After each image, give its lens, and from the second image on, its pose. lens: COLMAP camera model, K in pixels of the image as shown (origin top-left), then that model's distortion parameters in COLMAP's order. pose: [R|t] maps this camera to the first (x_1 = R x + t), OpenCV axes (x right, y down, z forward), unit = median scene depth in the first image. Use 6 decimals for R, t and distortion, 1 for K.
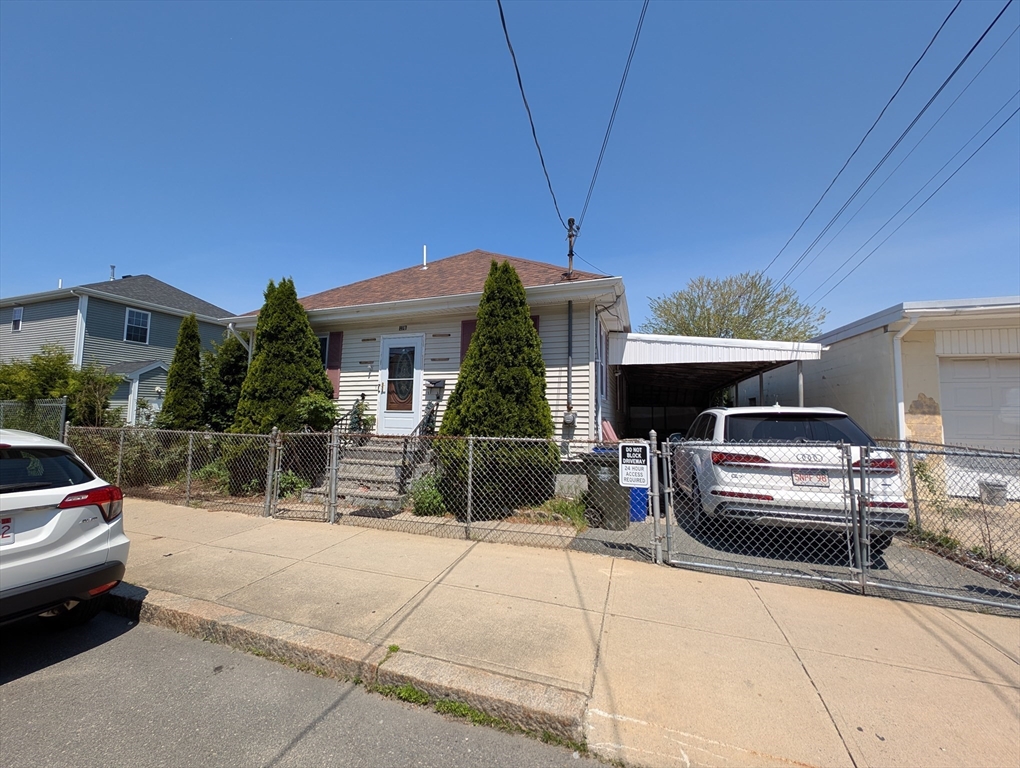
lens RADIAL K [[386.5, 0, 512.4], [0, 386.5, 384.9], [0, 0, 1]] dist [0.012644, -0.001526]
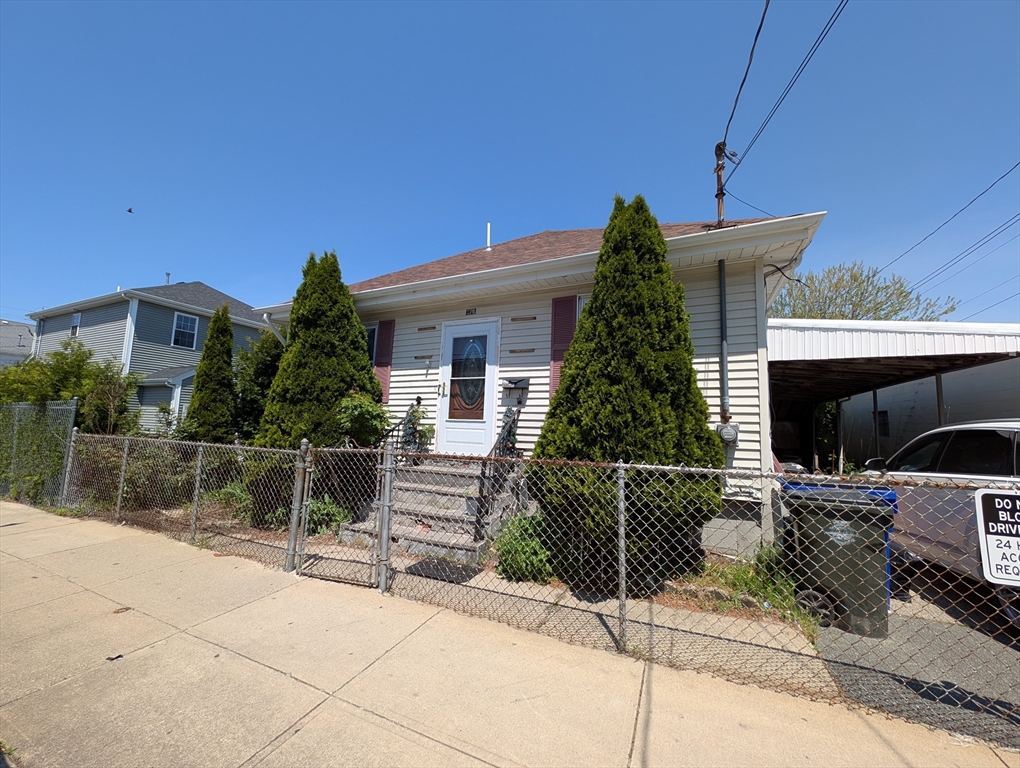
lens RADIAL K [[386.5, 0, 513.1], [0, 386.5, 381.6], [0, 0, 1]] dist [0.012644, -0.001526]
pose [[0.995981, 0.003823, -0.089487, -0.149451], [-0.007619, 0.999083, -0.042120, 0.026587], [0.089244, 0.042633, 0.995097, 0.282839]]
